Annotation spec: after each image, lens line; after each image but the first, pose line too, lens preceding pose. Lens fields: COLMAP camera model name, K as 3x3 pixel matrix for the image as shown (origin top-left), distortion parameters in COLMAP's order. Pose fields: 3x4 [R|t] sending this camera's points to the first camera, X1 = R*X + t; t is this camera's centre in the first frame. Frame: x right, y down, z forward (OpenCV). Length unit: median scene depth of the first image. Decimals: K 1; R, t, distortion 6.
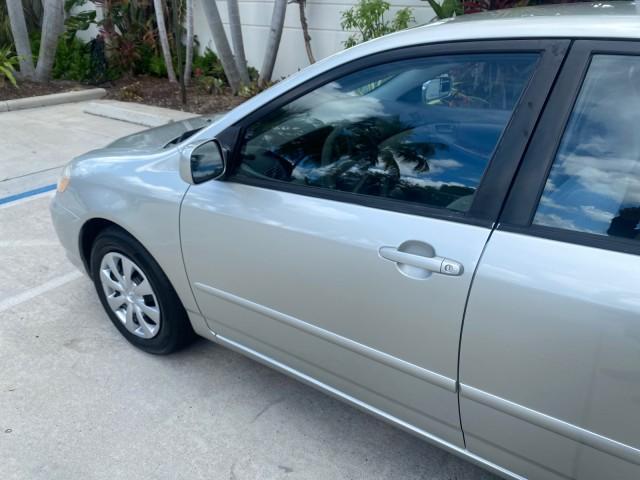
lens RADIAL K [[491.9, 0, 322.0], [0, 491.9, 238.7], [0, 0, 1]] dist [0.007007, -0.003978]
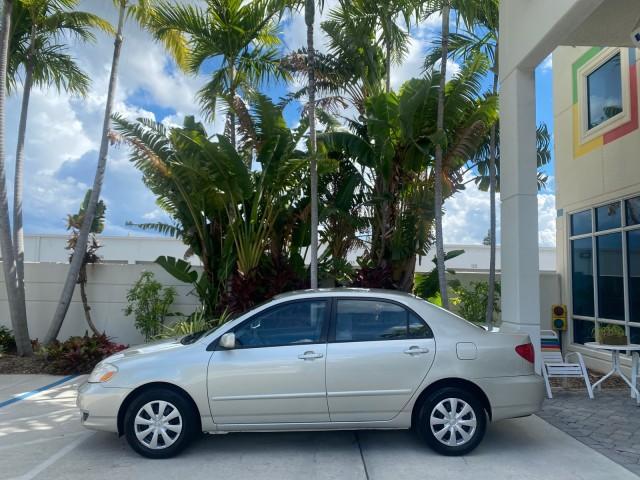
lens RADIAL K [[491.9, 0, 322.0], [0, 491.9, 238.7], [0, 0, 1]] dist [0.007007, -0.003978]
pose [[0.810467, 0.043925, 0.584135, -1.039920], [0.255025, 0.871266, -0.419354, 0.460850], [-0.527357, 0.488842, 0.694930, -1.084547]]
